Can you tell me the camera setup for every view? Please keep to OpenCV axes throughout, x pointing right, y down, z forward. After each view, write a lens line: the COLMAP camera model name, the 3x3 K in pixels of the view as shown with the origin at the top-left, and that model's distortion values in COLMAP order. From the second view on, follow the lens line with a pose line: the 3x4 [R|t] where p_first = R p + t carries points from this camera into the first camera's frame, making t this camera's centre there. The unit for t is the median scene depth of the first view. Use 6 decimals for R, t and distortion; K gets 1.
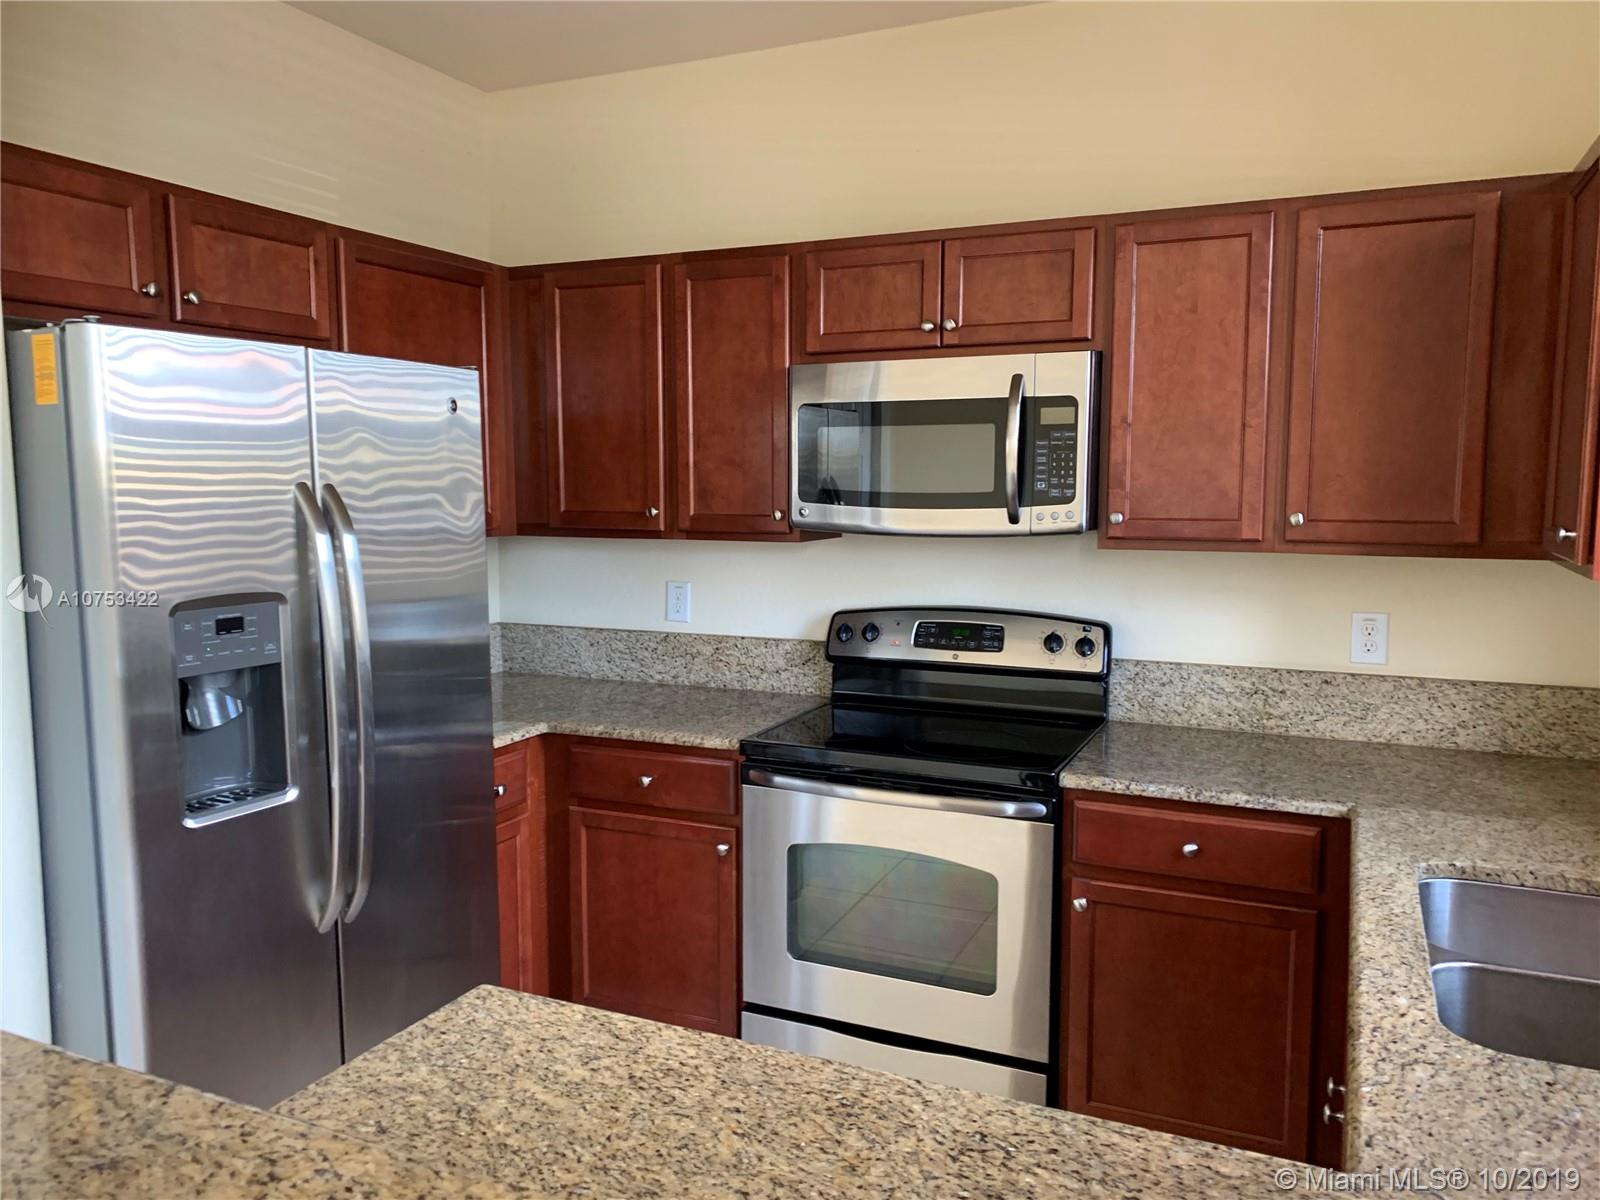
lens RADIAL K [[1208.6, 0, 790.2], [0, 1208.6, 599.0], [0, 0, 1]] dist [-0.008665, -0.007436]
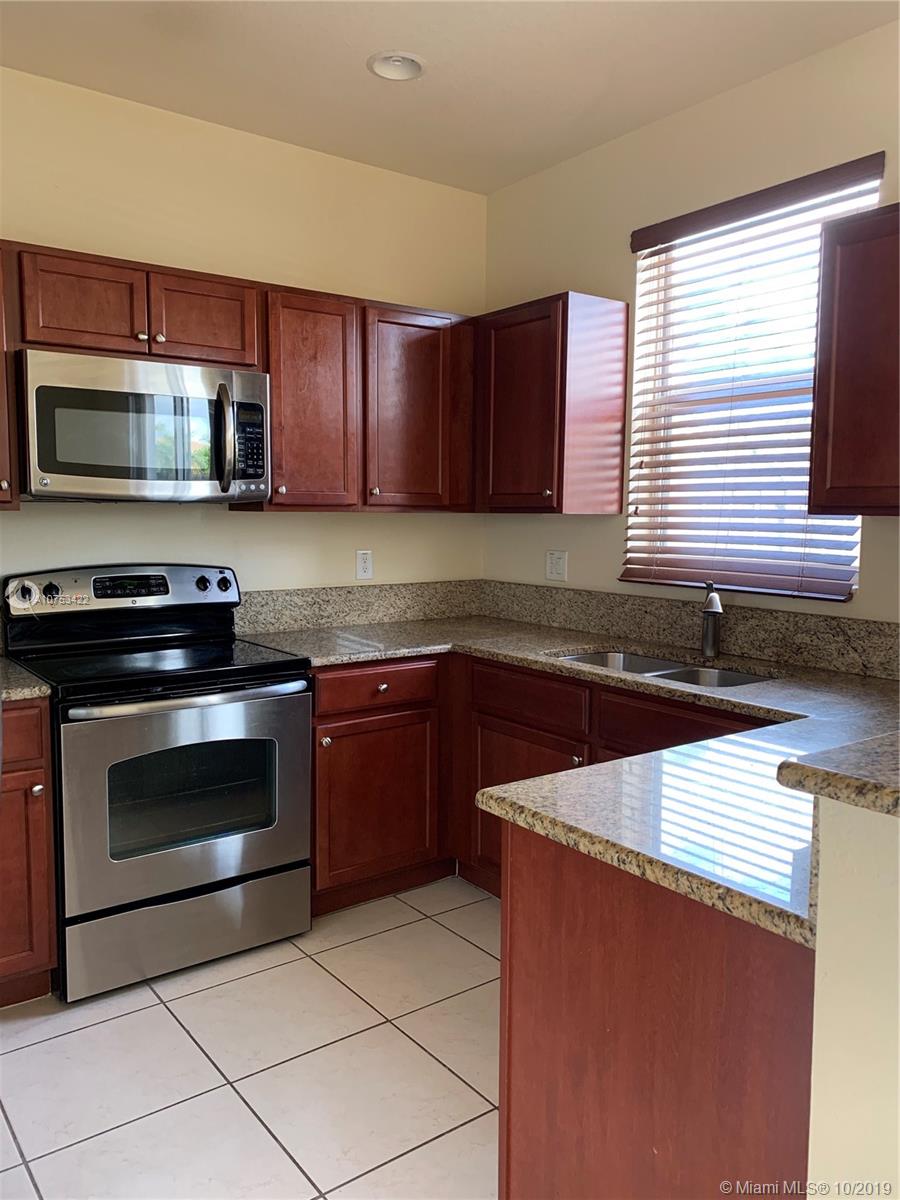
lens RADIAL K [[906.5, 0, 442.6], [0, 906.5, 600.0], [0, 0, 1]] dist [-0.008665, -0.007436]
pose [[0.461198, -0.082236, 0.883478, -0.608233], [0.084114, 0.995264, 0.048731, 0.029315], [-0.883301, 0.051839, 0.465931, 0.297054]]
